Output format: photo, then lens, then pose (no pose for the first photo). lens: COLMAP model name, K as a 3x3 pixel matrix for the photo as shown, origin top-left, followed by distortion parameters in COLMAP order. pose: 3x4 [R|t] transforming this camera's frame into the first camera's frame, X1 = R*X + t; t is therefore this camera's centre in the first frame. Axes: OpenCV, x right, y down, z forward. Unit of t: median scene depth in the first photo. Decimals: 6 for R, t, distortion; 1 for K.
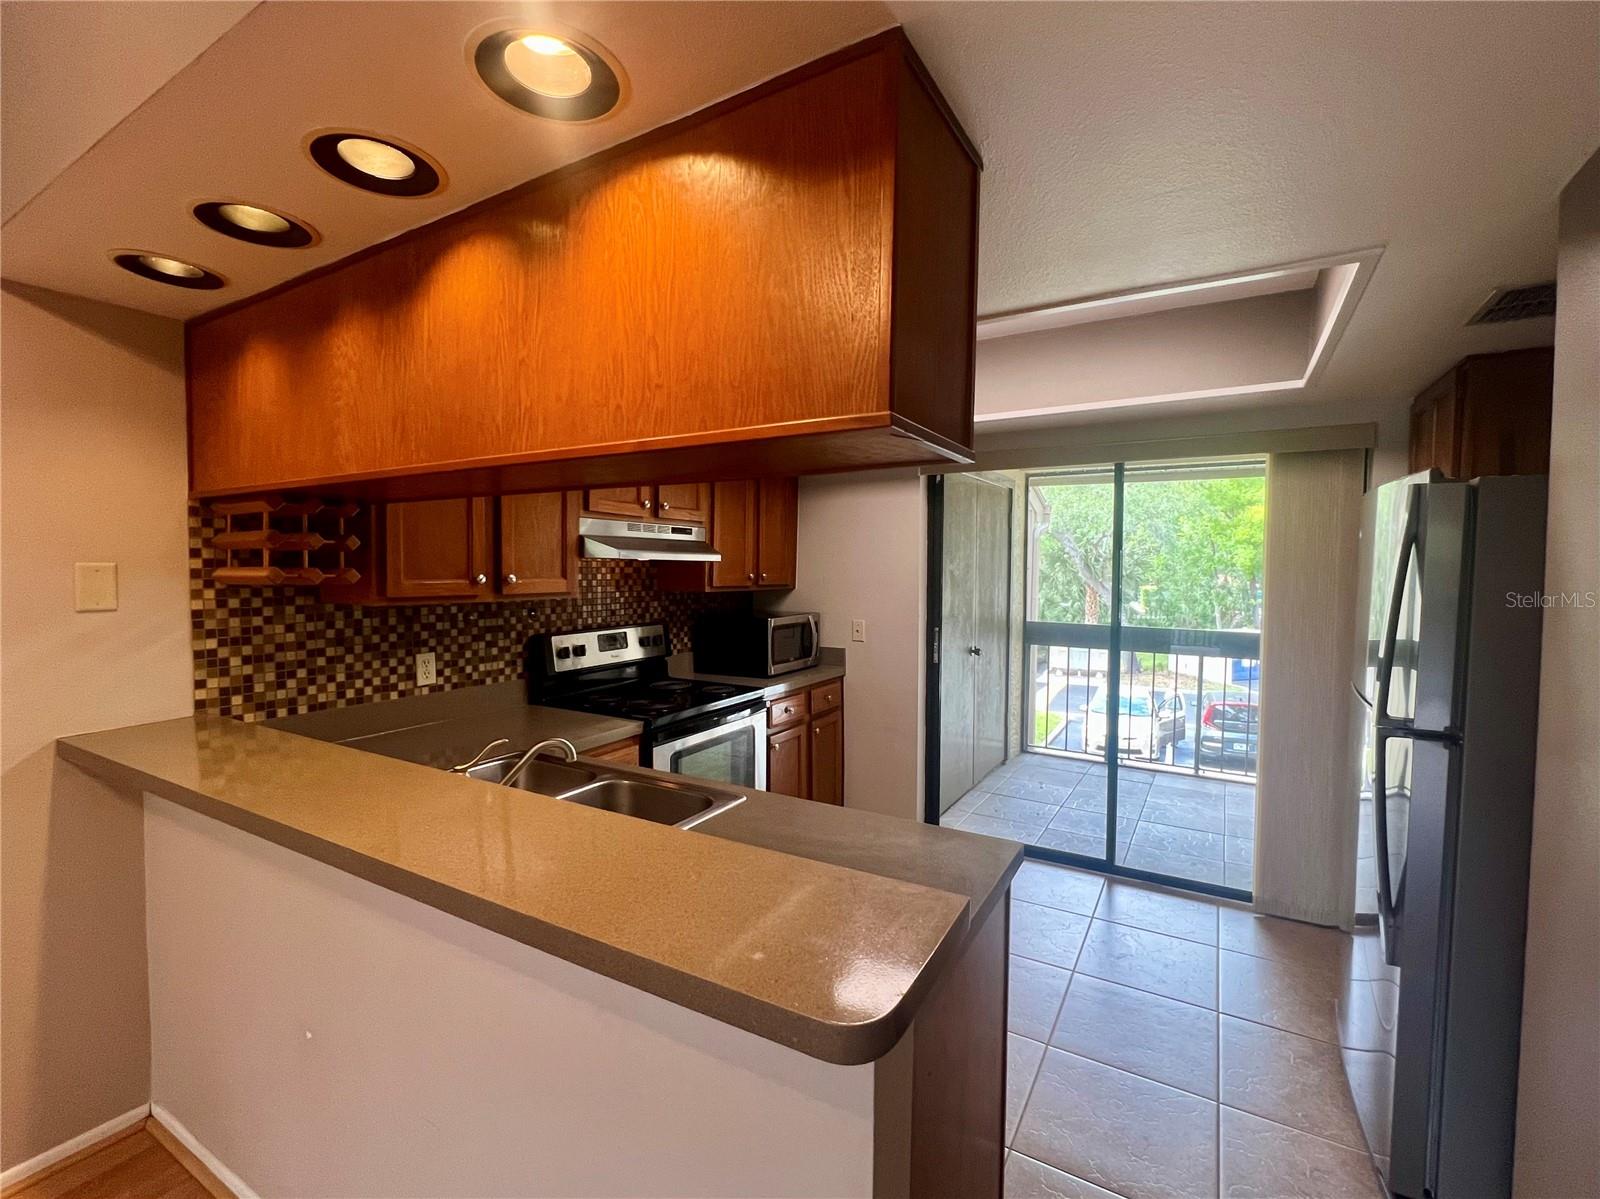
lens RADIAL K [[696.8, 0, 797.9], [0, 696.8, 606.2], [0, 0, 1]] dist [0.001978, 0.000046]
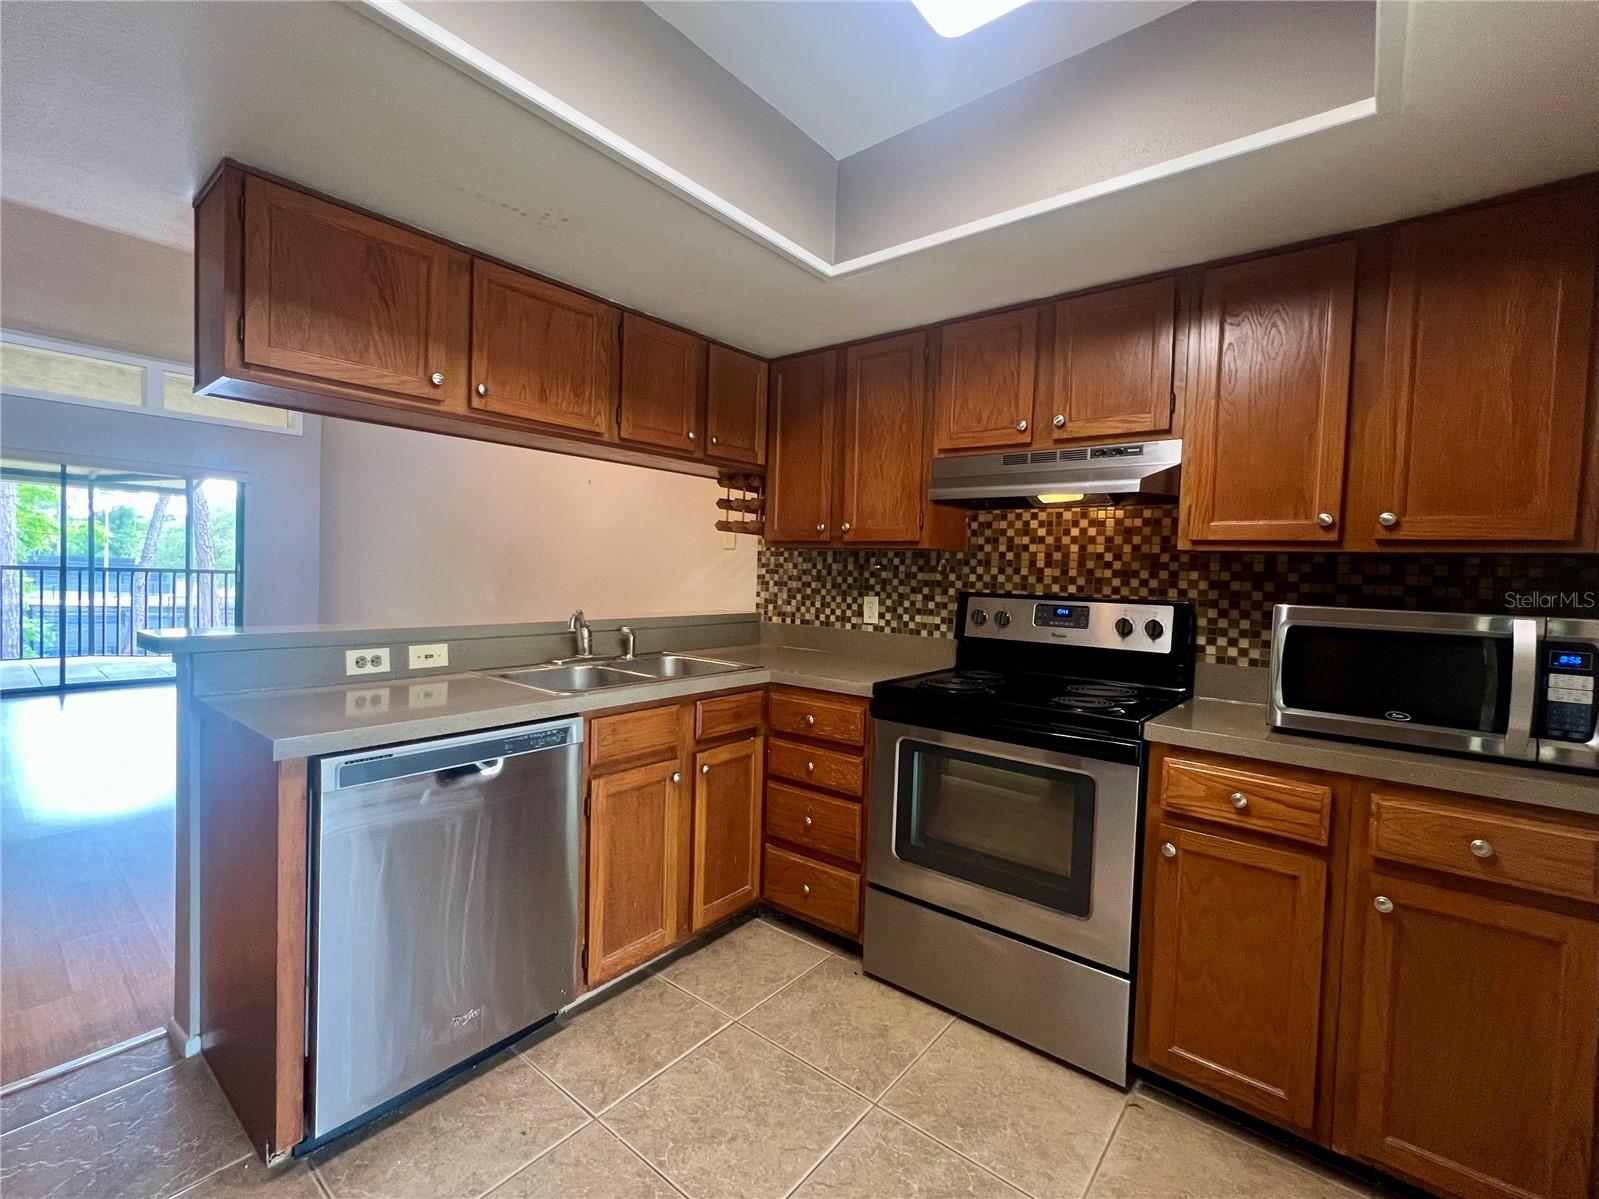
lens RADIAL K [[692.5, 0, 801.7], [0, 692.5, 593.2], [0, 0, 1]] dist [0.000076, -0.000001]
pose [[-0.136044, 0.028089, -0.990304, 0.672735], [-0.084627, 0.995615, 0.039865, 0.025787], [0.987082, 0.089230, -0.133071, 1.079758]]
